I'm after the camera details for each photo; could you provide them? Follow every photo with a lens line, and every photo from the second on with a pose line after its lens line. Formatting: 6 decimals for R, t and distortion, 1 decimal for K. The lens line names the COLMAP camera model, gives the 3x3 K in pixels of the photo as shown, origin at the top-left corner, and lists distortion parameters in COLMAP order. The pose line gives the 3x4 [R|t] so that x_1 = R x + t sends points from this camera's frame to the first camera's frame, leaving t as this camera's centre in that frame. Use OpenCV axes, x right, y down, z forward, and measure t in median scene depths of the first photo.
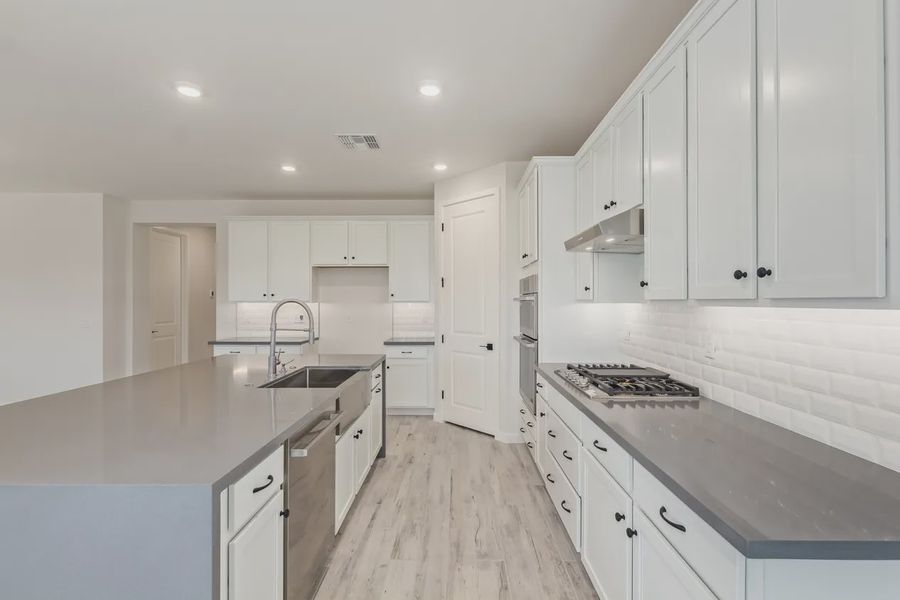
lens RADIAL K [[404.3, 0, 454.6], [0, 404.3, 300.6], [0, 0, 1]] dist [-0.004128, -0.000019]
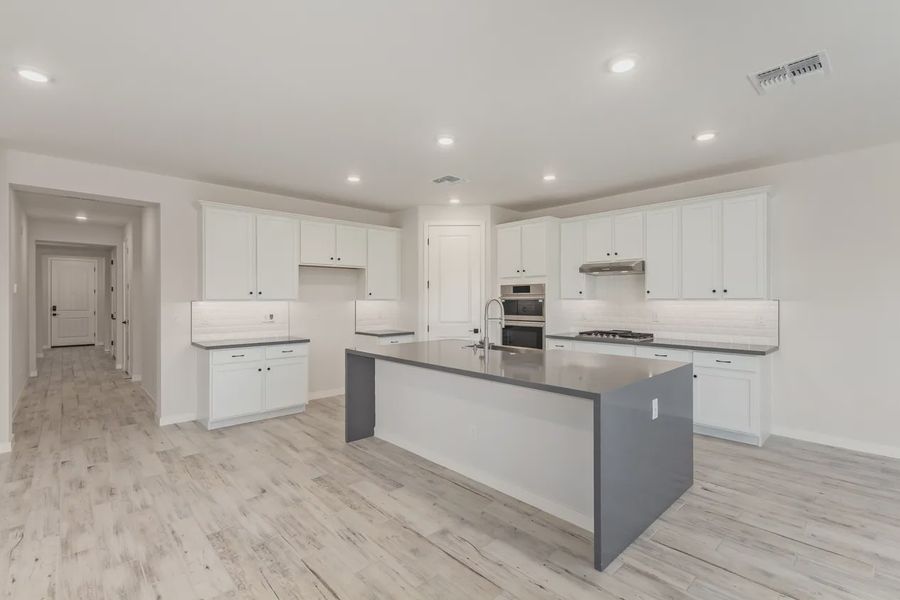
lens RADIAL K [[404.3, 0, 453.3], [0, 404.3, 299.5], [0, 0, 1]] dist [-0.004128, -0.000019]
pose [[0.724539, -0.001658, 0.689231, -0.870824], [-0.000364, 0.999996, 0.002787, -0.001444], [-0.689233, -0.002270, 0.724536, 0.012314]]
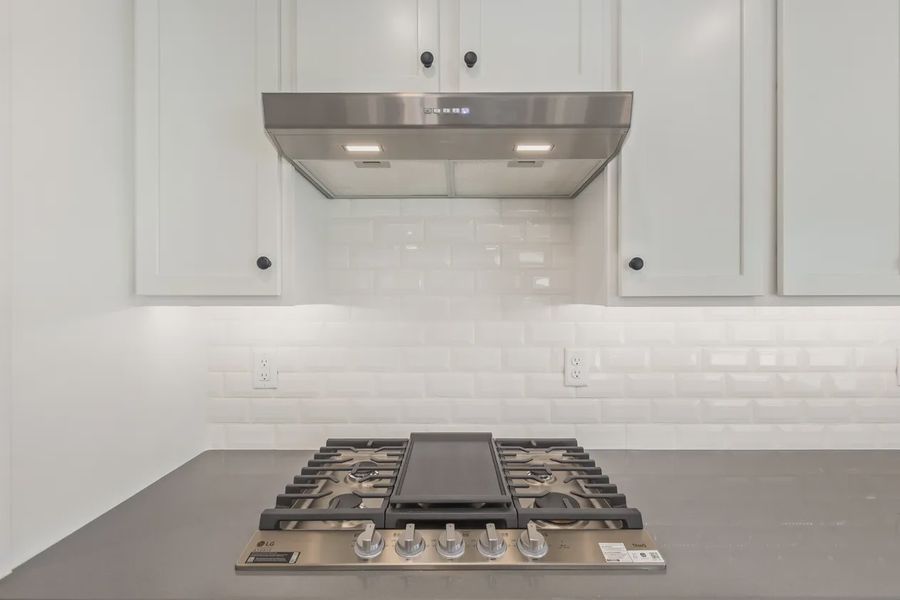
lens RADIAL K [[404.3, 0, 445.1], [0, 404.3, 298.7], [0, 0, 1]] dist [-0.004128, -0.000019]
pose [[-0.006961, -0.006017, 0.999958, -0.007147], [-0.002257, 0.999979, 0.006001, -0.001293], [-0.999973, -0.002215, -0.006974, 0.513116]]
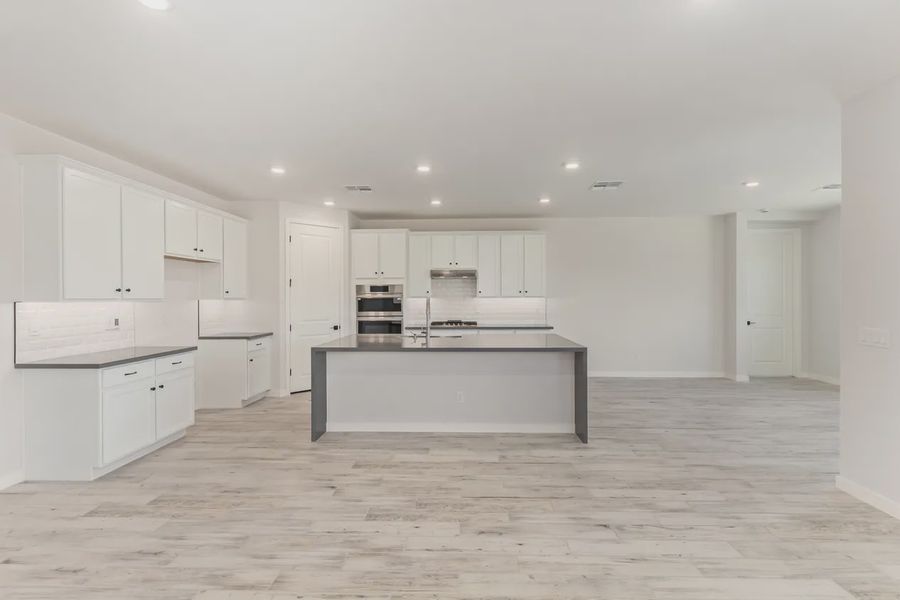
lens RADIAL K [[404.3, 0, 450.5], [0, 404.3, 298.8], [0, 0, 1]] dist [-0.004128, -0.000019]
pose [[0.049424, -0.004306, 0.998769, -1.273132], [0.002797, 0.999987, 0.004173, 0.000079], [-0.998774, 0.002587, 0.049436, 0.448263]]
